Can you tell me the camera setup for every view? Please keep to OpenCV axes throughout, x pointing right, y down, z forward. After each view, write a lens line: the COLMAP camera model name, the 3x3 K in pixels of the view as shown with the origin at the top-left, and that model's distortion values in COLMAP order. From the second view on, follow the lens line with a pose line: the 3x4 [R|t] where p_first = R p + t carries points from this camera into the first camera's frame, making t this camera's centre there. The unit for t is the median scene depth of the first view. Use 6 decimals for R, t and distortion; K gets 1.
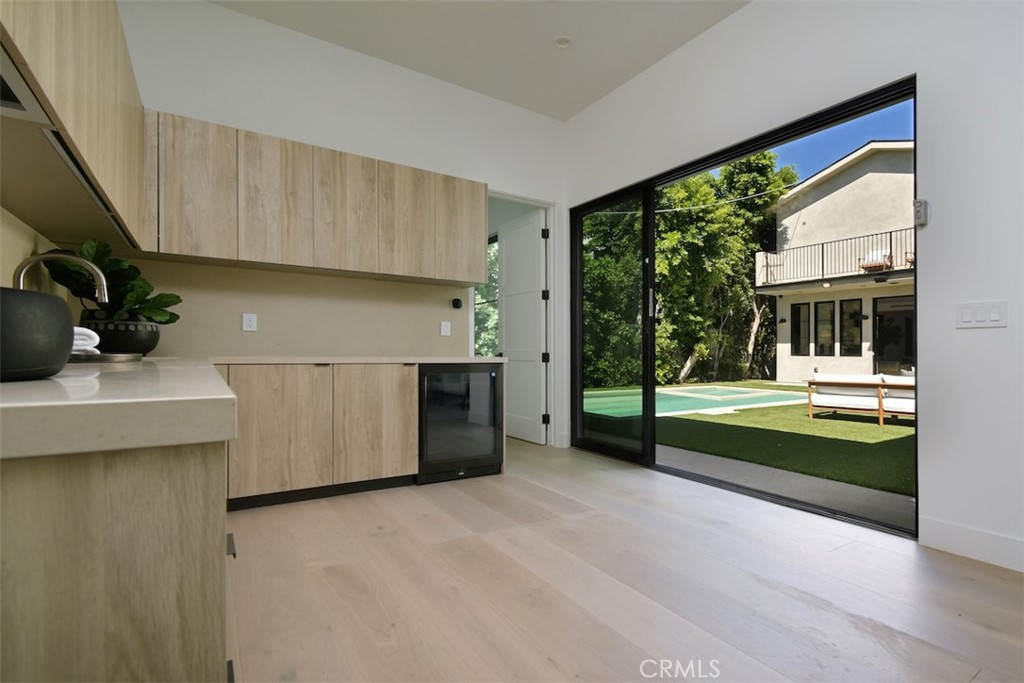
lens RADIAL K [[392.7, 0, 512.0], [0, 392.7, 341.5], [0, 0, 1]] dist [0.019697, -0.000007]
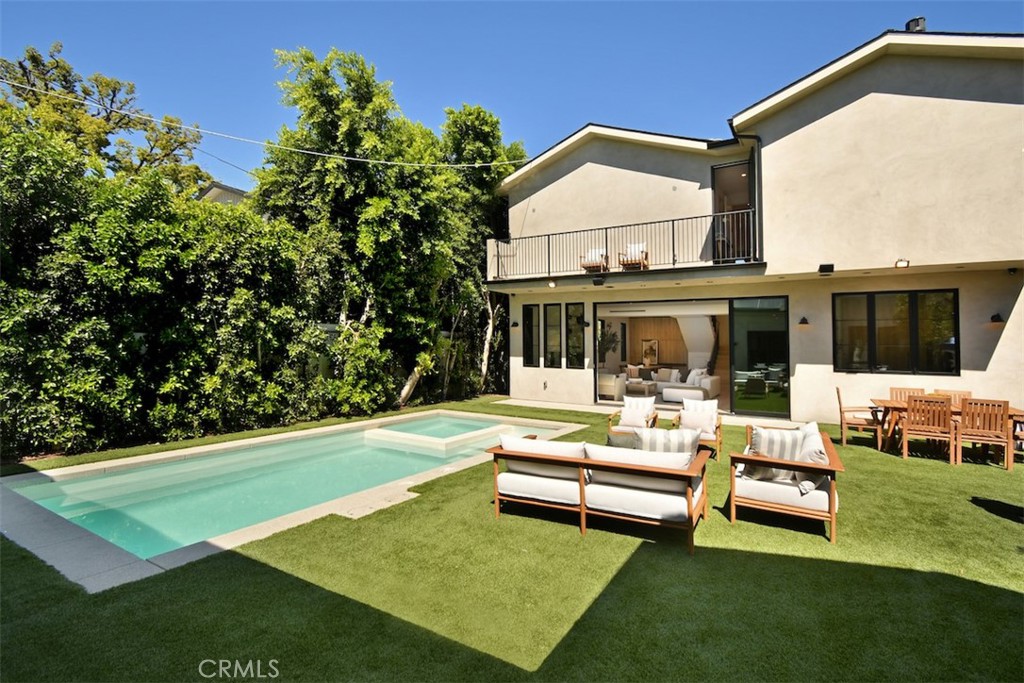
lens RADIAL K [[475.4, 0, 512.8], [0, 475.4, 322.4], [0, 0, 1]] dist [-0.000987, -0.000028]
pose [[0.853344, 0.015211, 0.521126, 0.162557], [0.002307, 0.999454, -0.032951, -0.024211], [-0.521343, 0.029321, 0.852843, 0.157048]]
